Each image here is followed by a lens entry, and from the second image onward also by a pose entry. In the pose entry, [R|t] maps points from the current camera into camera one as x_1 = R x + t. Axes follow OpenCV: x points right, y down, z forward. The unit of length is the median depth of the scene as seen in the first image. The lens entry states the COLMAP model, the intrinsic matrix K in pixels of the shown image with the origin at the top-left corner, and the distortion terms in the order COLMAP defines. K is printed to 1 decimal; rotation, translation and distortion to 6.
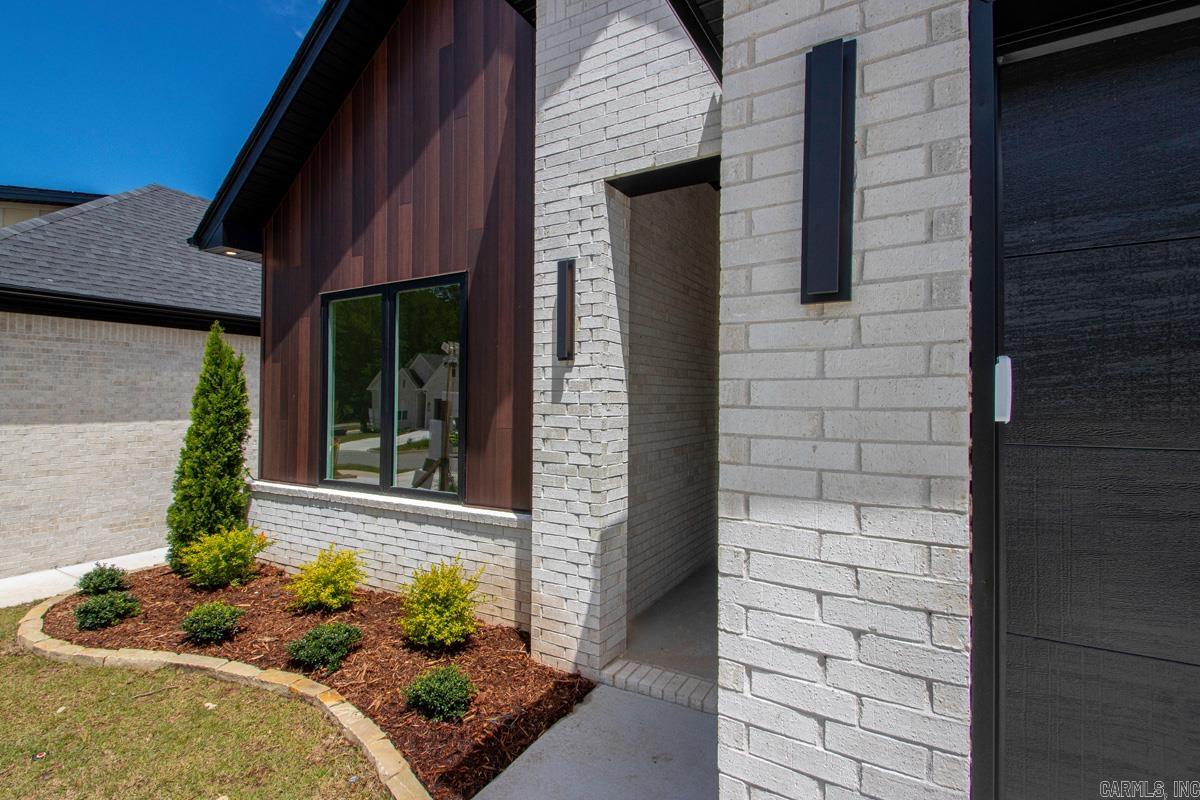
lens RADIAL K [[561.9, 0, 577.3], [0, 561.9, 395.4], [0, 0, 1]] dist [0.008040, -0.014210]
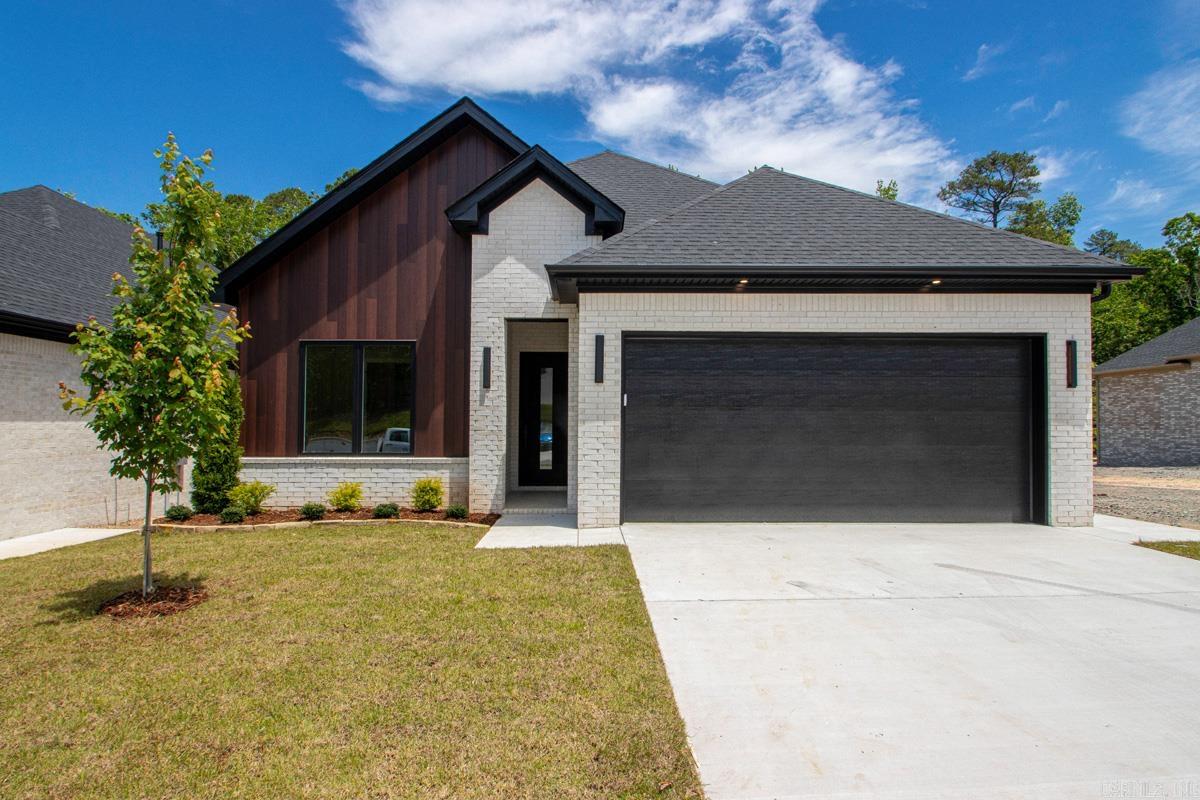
lens RADIAL K [[632.1, 0, 590.9], [0, 632.1, 408.9], [0, 0, 1]] dist [-0.018904, 0.001452]
pose [[0.850208, 0.018017, 0.526138, -0.813731], [-0.008333, 0.999750, -0.020770, 0.060788], [-0.526380, 0.013275, 0.850146, -1.190335]]
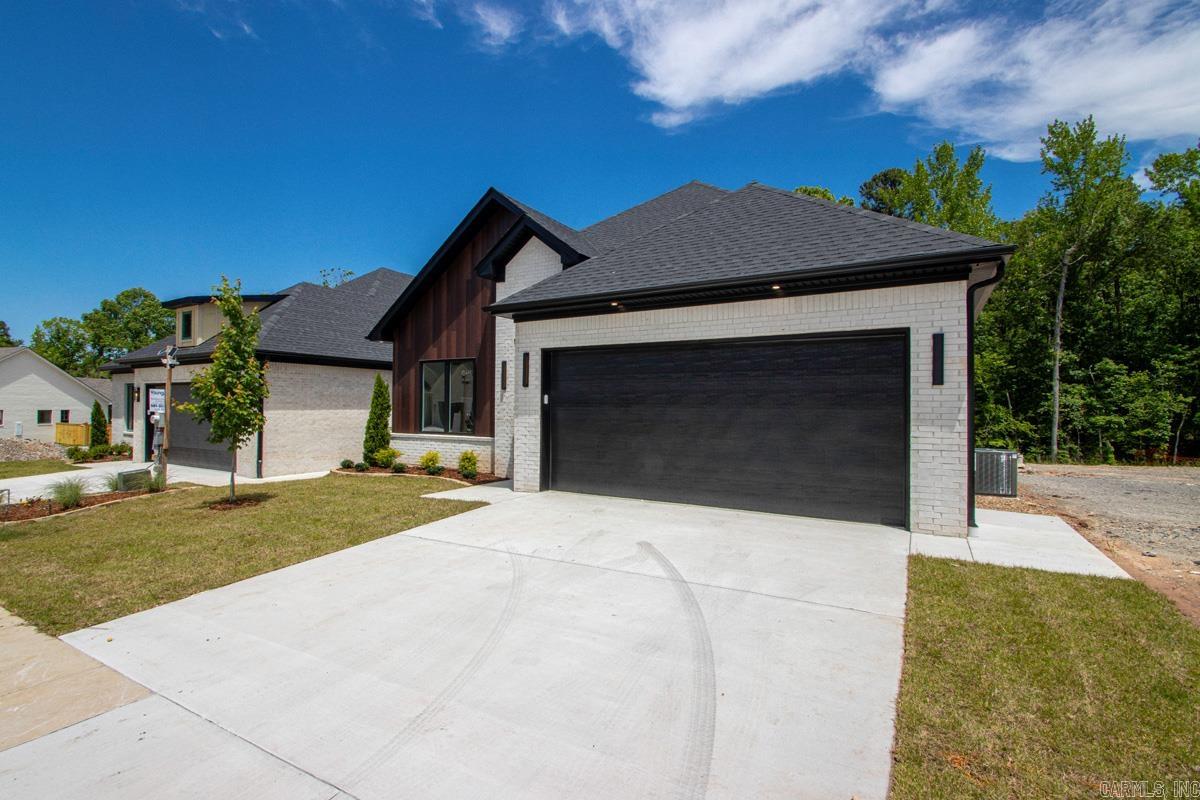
lens RADIAL K [[561.9, 0, 581.4], [0, 561.9, 409.5], [0, 0, 1]] dist [0.008040, -0.014210]
pose [[0.999973, 0.001812, -0.007174, 0.366517], [-0.001635, 0.999697, 0.024569, -0.019243], [0.007217, -0.024557, 0.999672, -1.877746]]
